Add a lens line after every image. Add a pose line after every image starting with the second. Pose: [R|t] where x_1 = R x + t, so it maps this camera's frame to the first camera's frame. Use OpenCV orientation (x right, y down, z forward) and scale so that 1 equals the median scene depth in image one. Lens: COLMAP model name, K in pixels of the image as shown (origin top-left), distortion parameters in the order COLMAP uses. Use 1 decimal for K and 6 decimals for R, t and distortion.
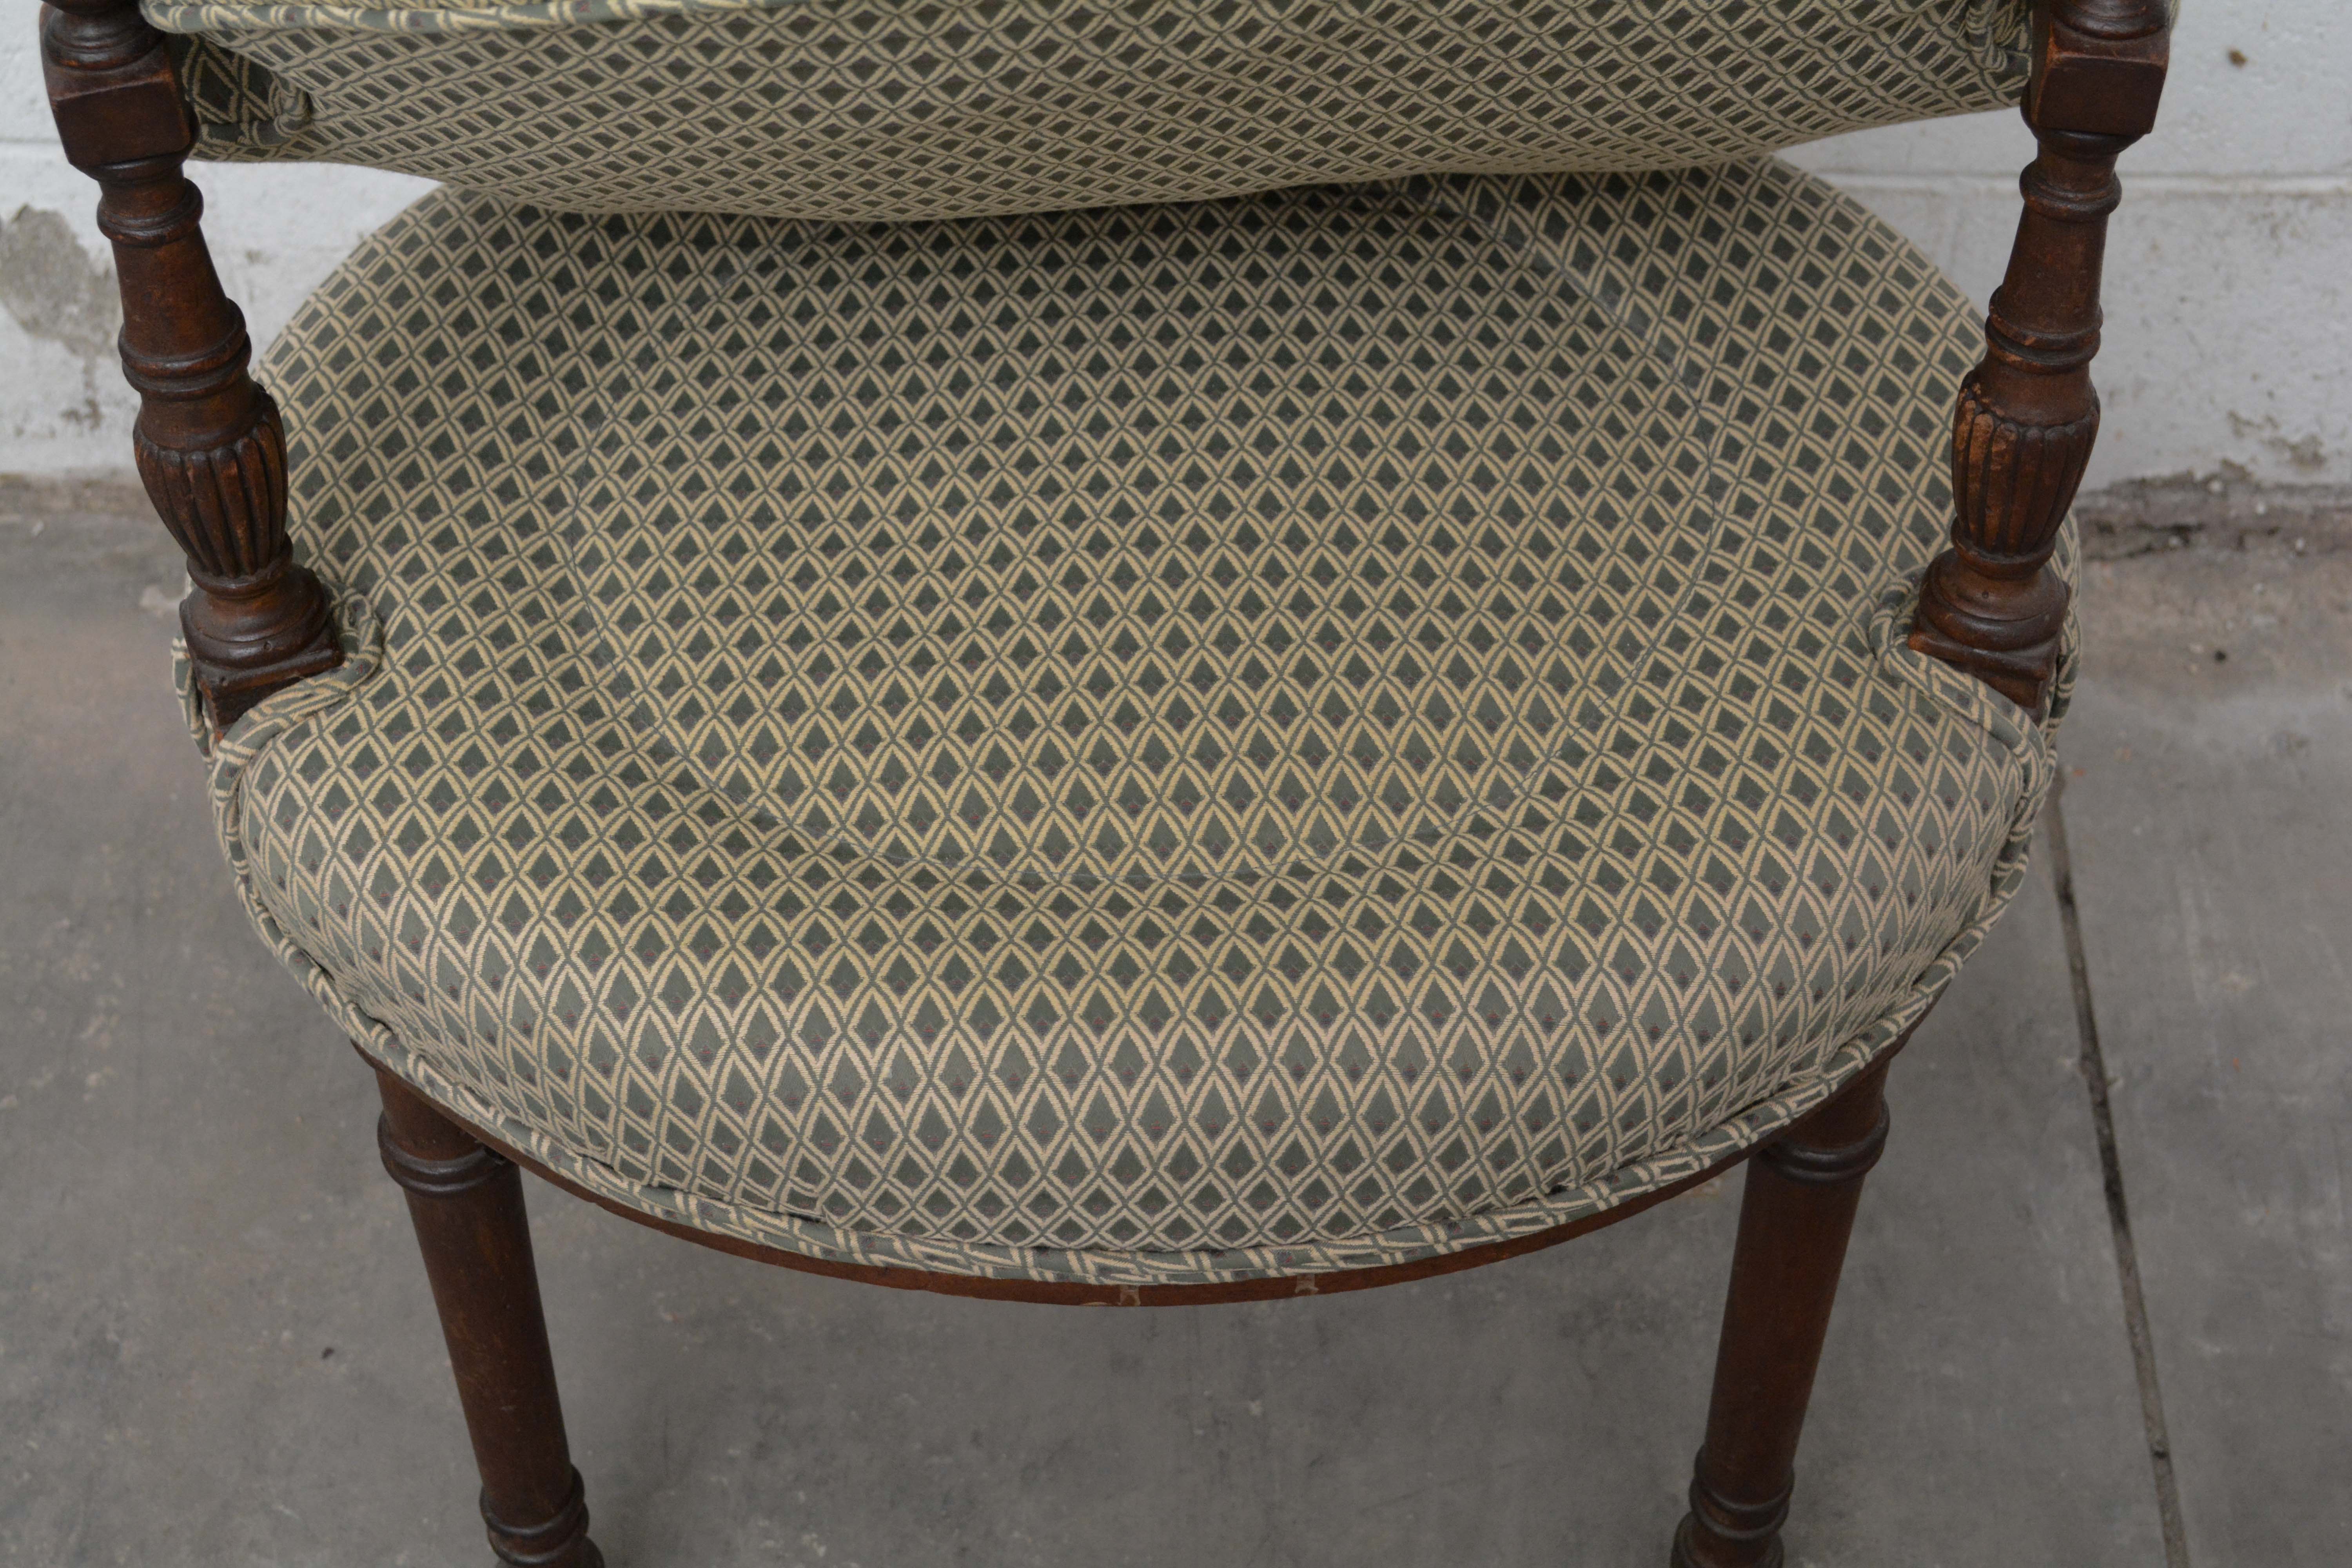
lens RADIAL K [[3738.0, 0, 1176.0], [0, 3738.0, 784.0], [0, 0, 1]] dist [-0.004878, -0.022461]
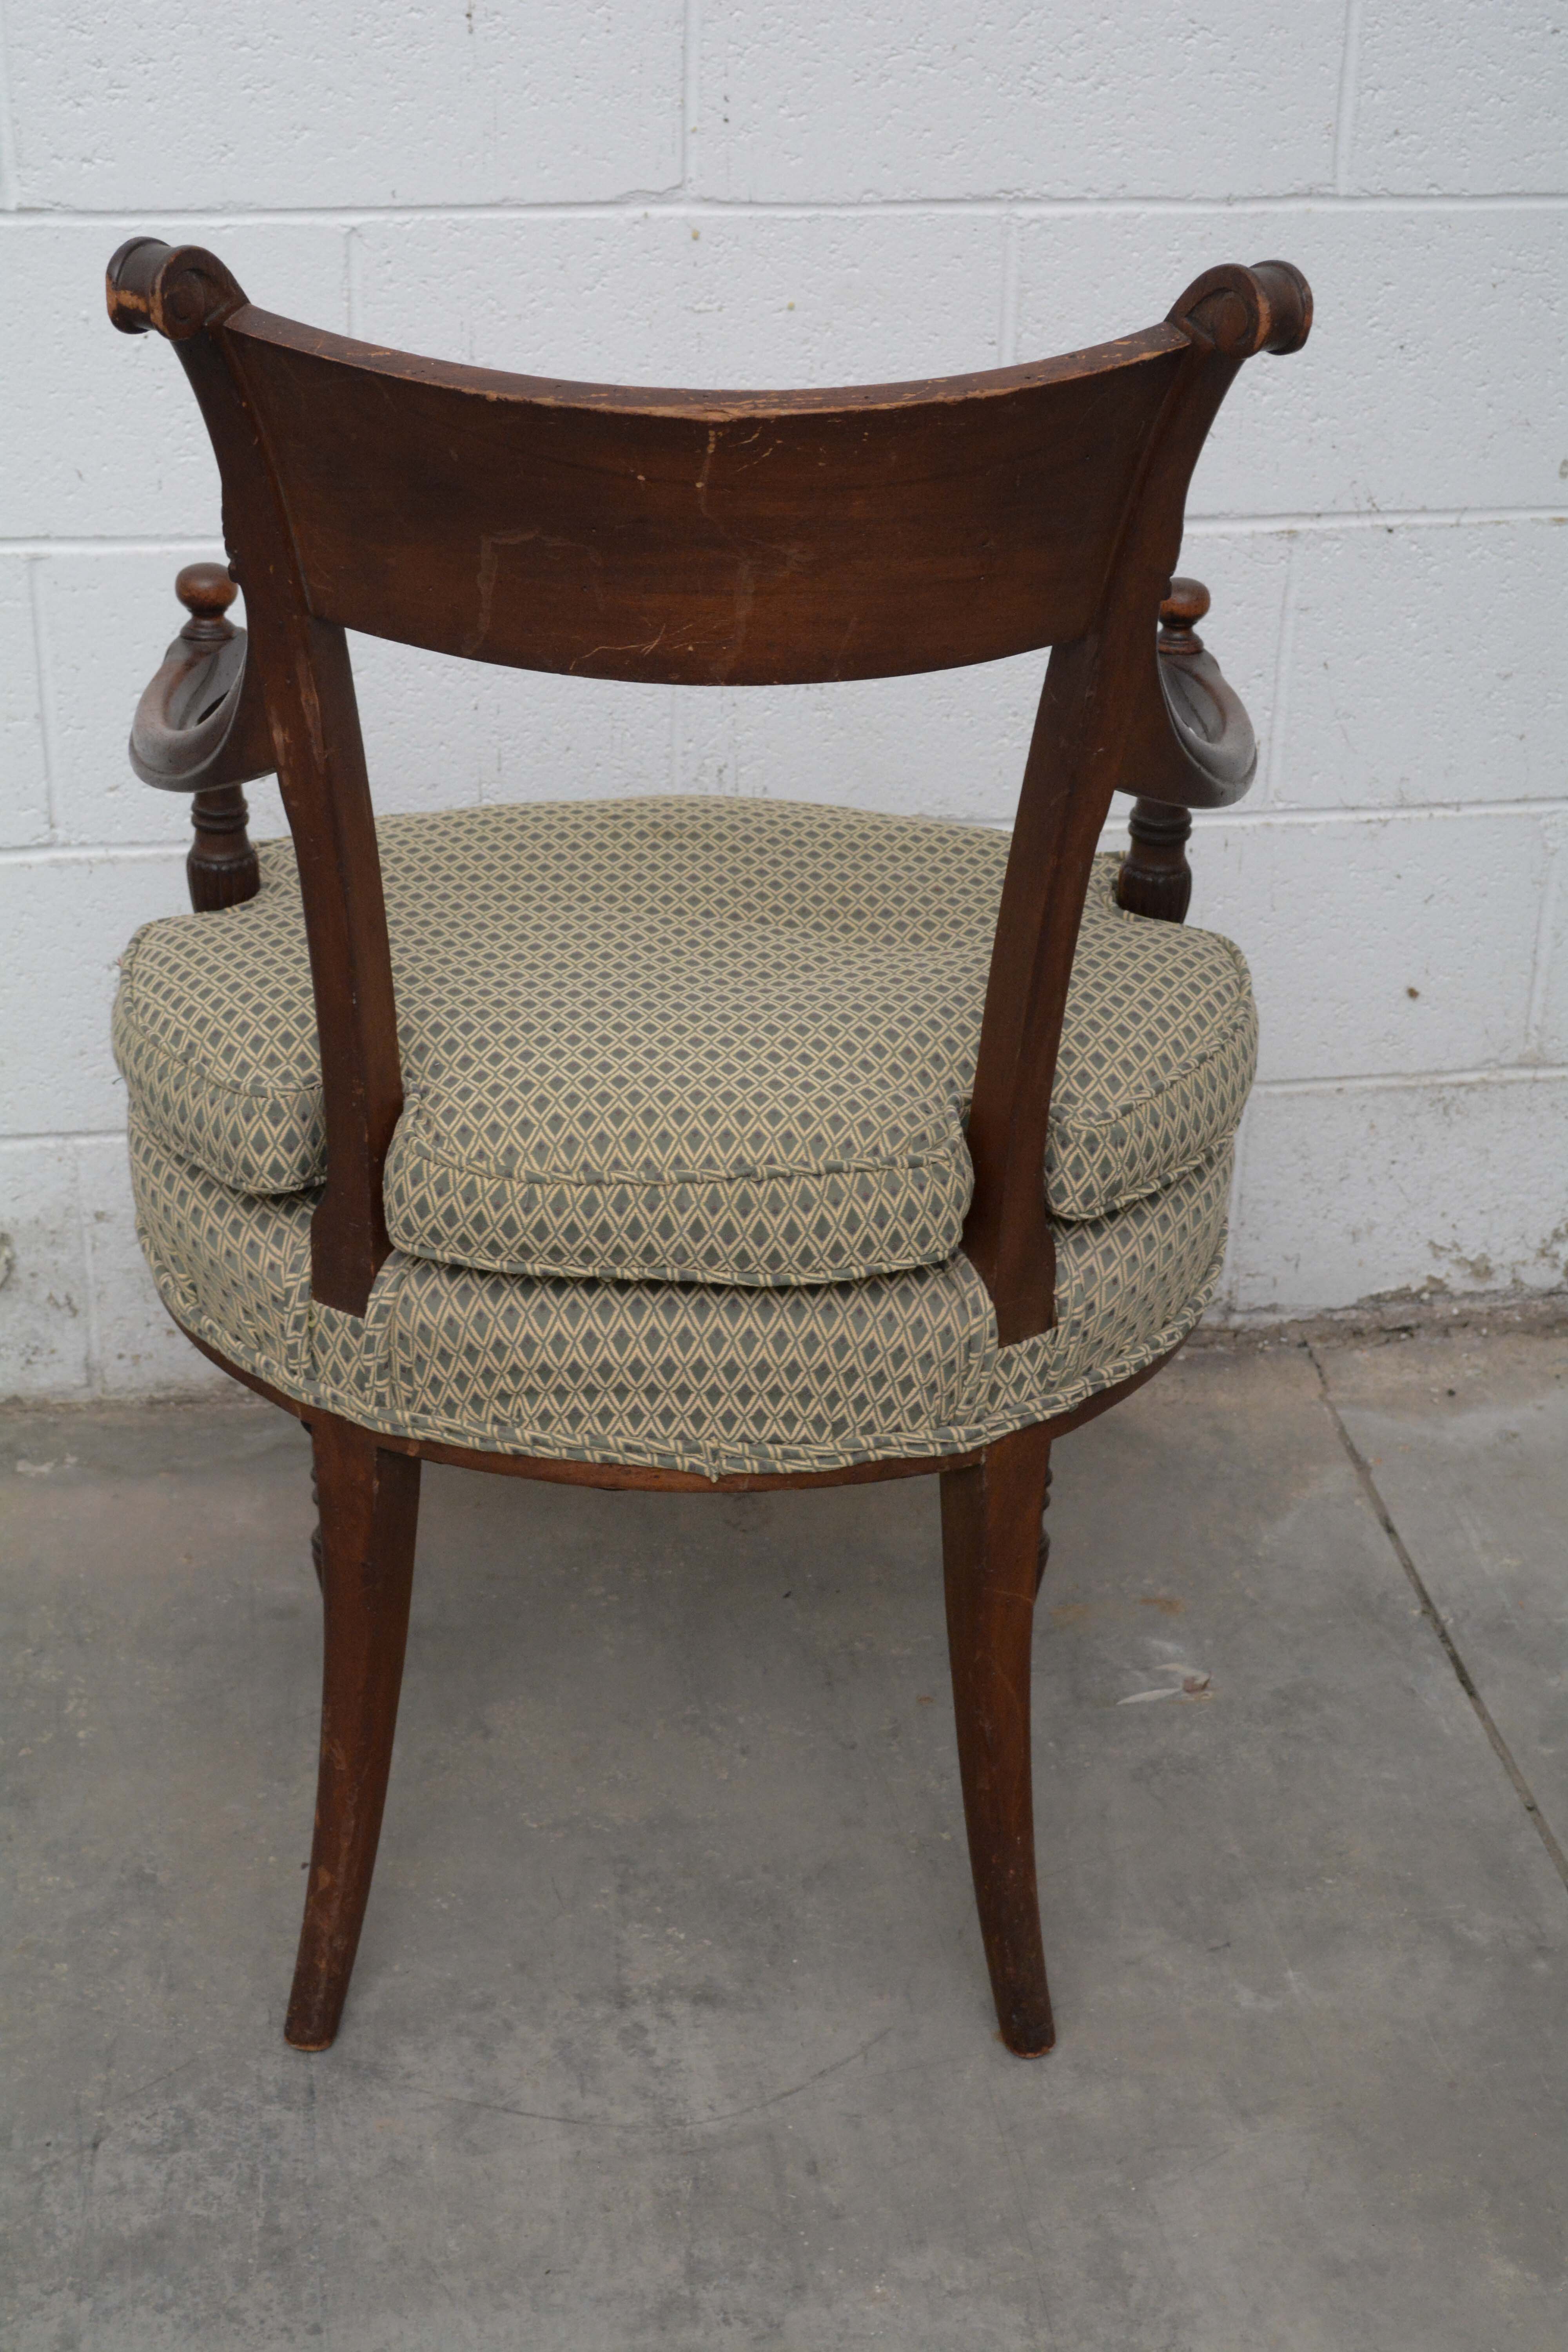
lens RADIAL K [[3538.6, 0, 784.0], [0, 3538.6, 1176.0], [0, 0, 1]] dist [0.000163, -0.000962]
pose [[0.983335, -0.057322, 0.172527, -0.238860], [0.104440, 0.954886, -0.278002, 0.266755], [-0.148808, 0.291388, 0.944960, -0.349048]]
